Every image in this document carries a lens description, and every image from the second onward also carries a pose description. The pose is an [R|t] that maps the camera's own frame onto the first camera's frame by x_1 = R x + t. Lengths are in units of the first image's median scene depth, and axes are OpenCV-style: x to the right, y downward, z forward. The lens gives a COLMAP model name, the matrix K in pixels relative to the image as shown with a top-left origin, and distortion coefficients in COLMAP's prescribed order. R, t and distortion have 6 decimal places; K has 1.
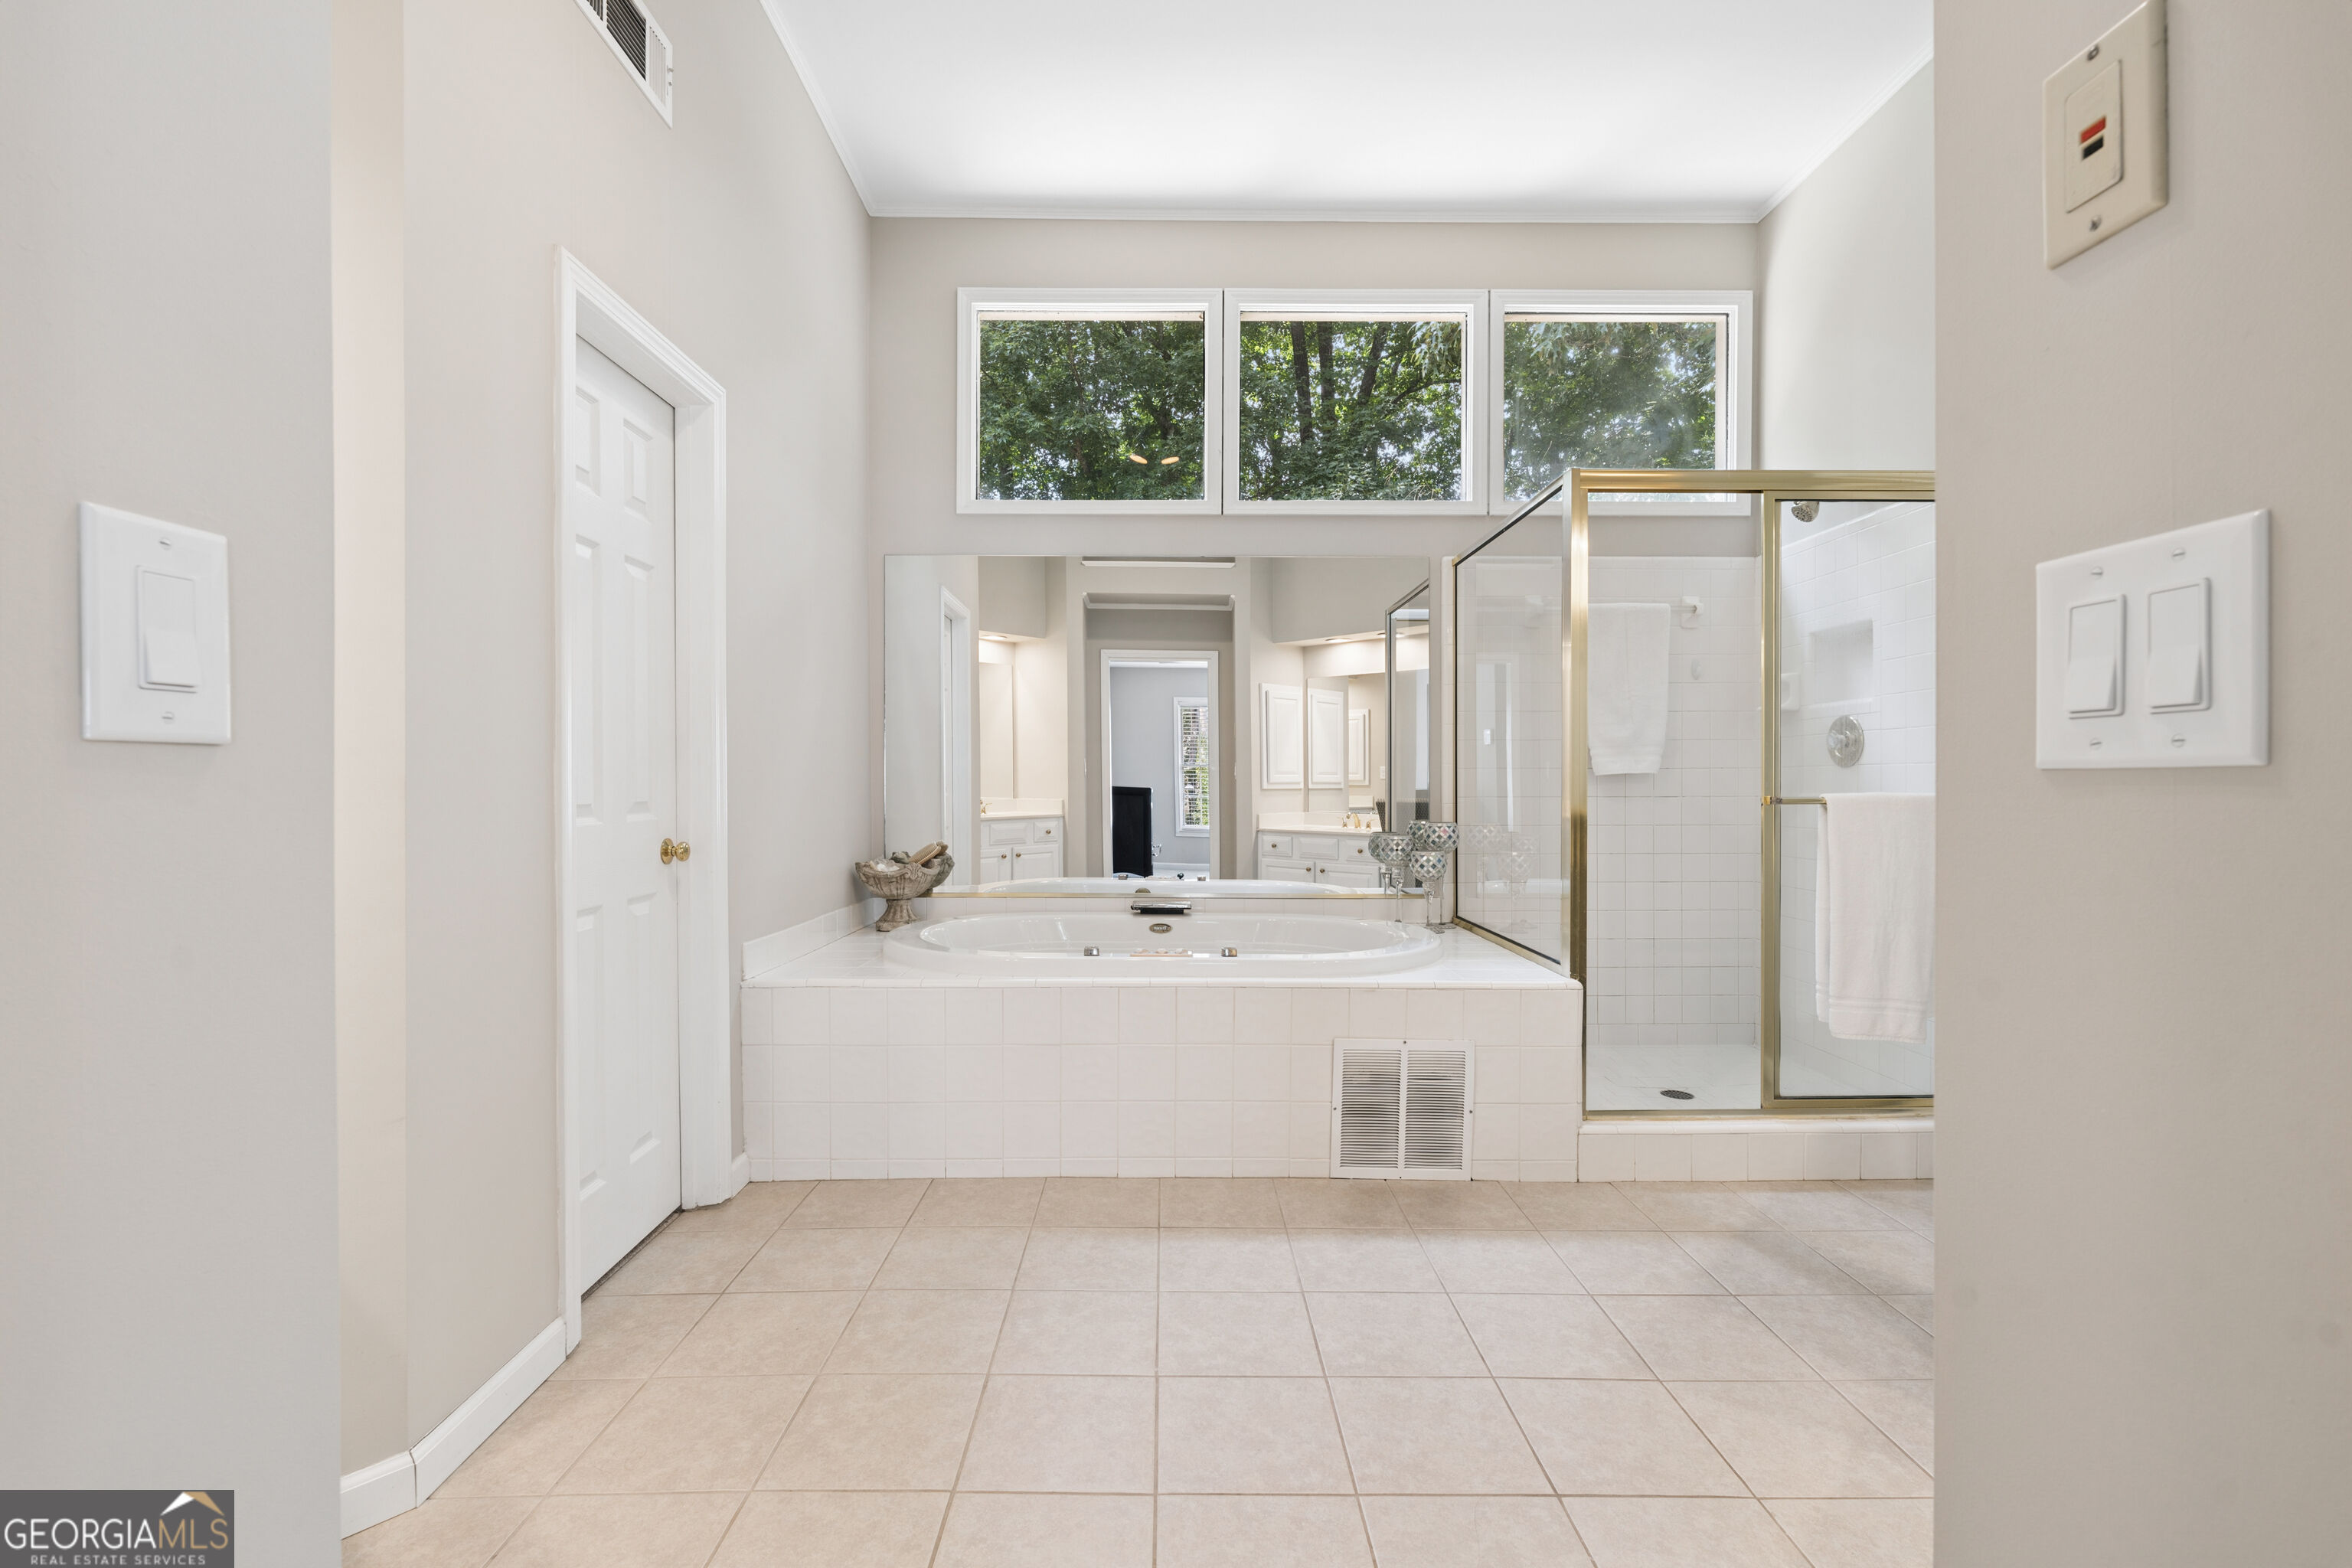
lens RADIAL K [[1033.0, 0, 1172.6], [0, 1033.0, 788.1], [0, 0, 1]] dist [-0.002597, -0.000678]
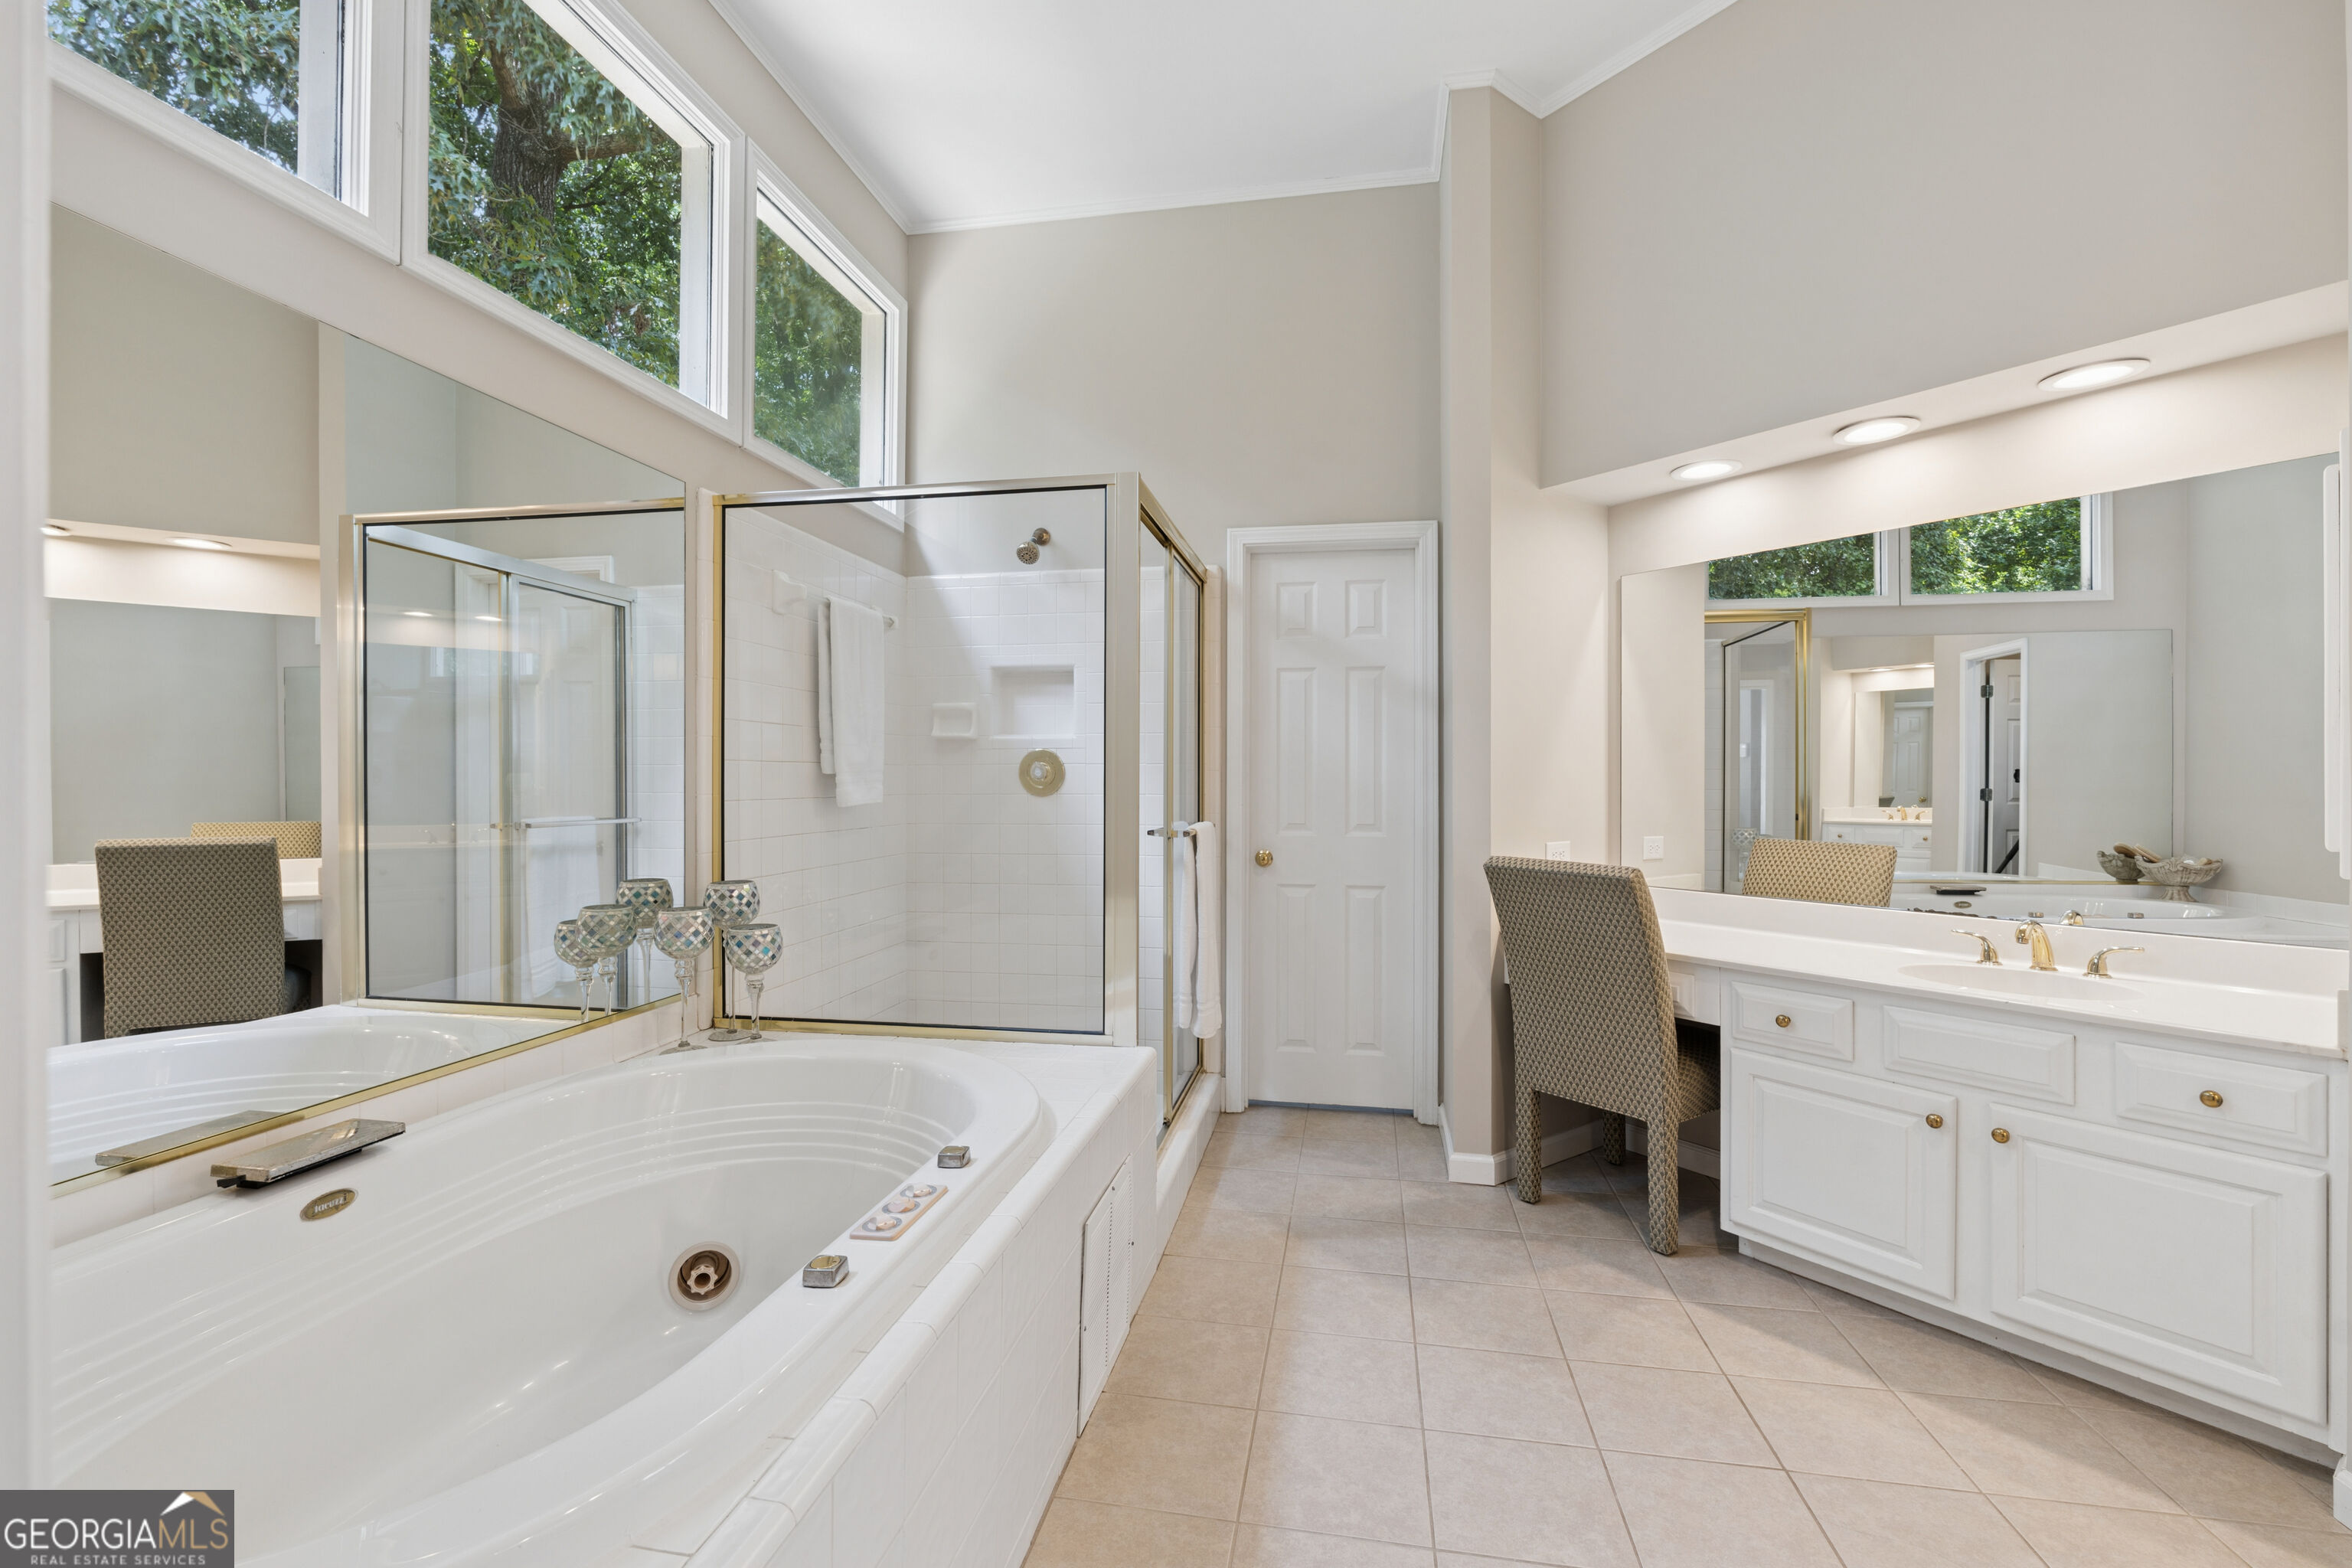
lens RADIAL K [[1033.0, 0, 1178.3], [0, 1033.0, 782.6], [0, 0, 1]] dist [-0.002597, -0.000678]
pose [[0.179093, 0.002253, 0.983830, -0.514613], [0.004407, 0.999986, -0.003092, -0.039169], [-0.983822, 0.004890, 0.179080, 0.873182]]
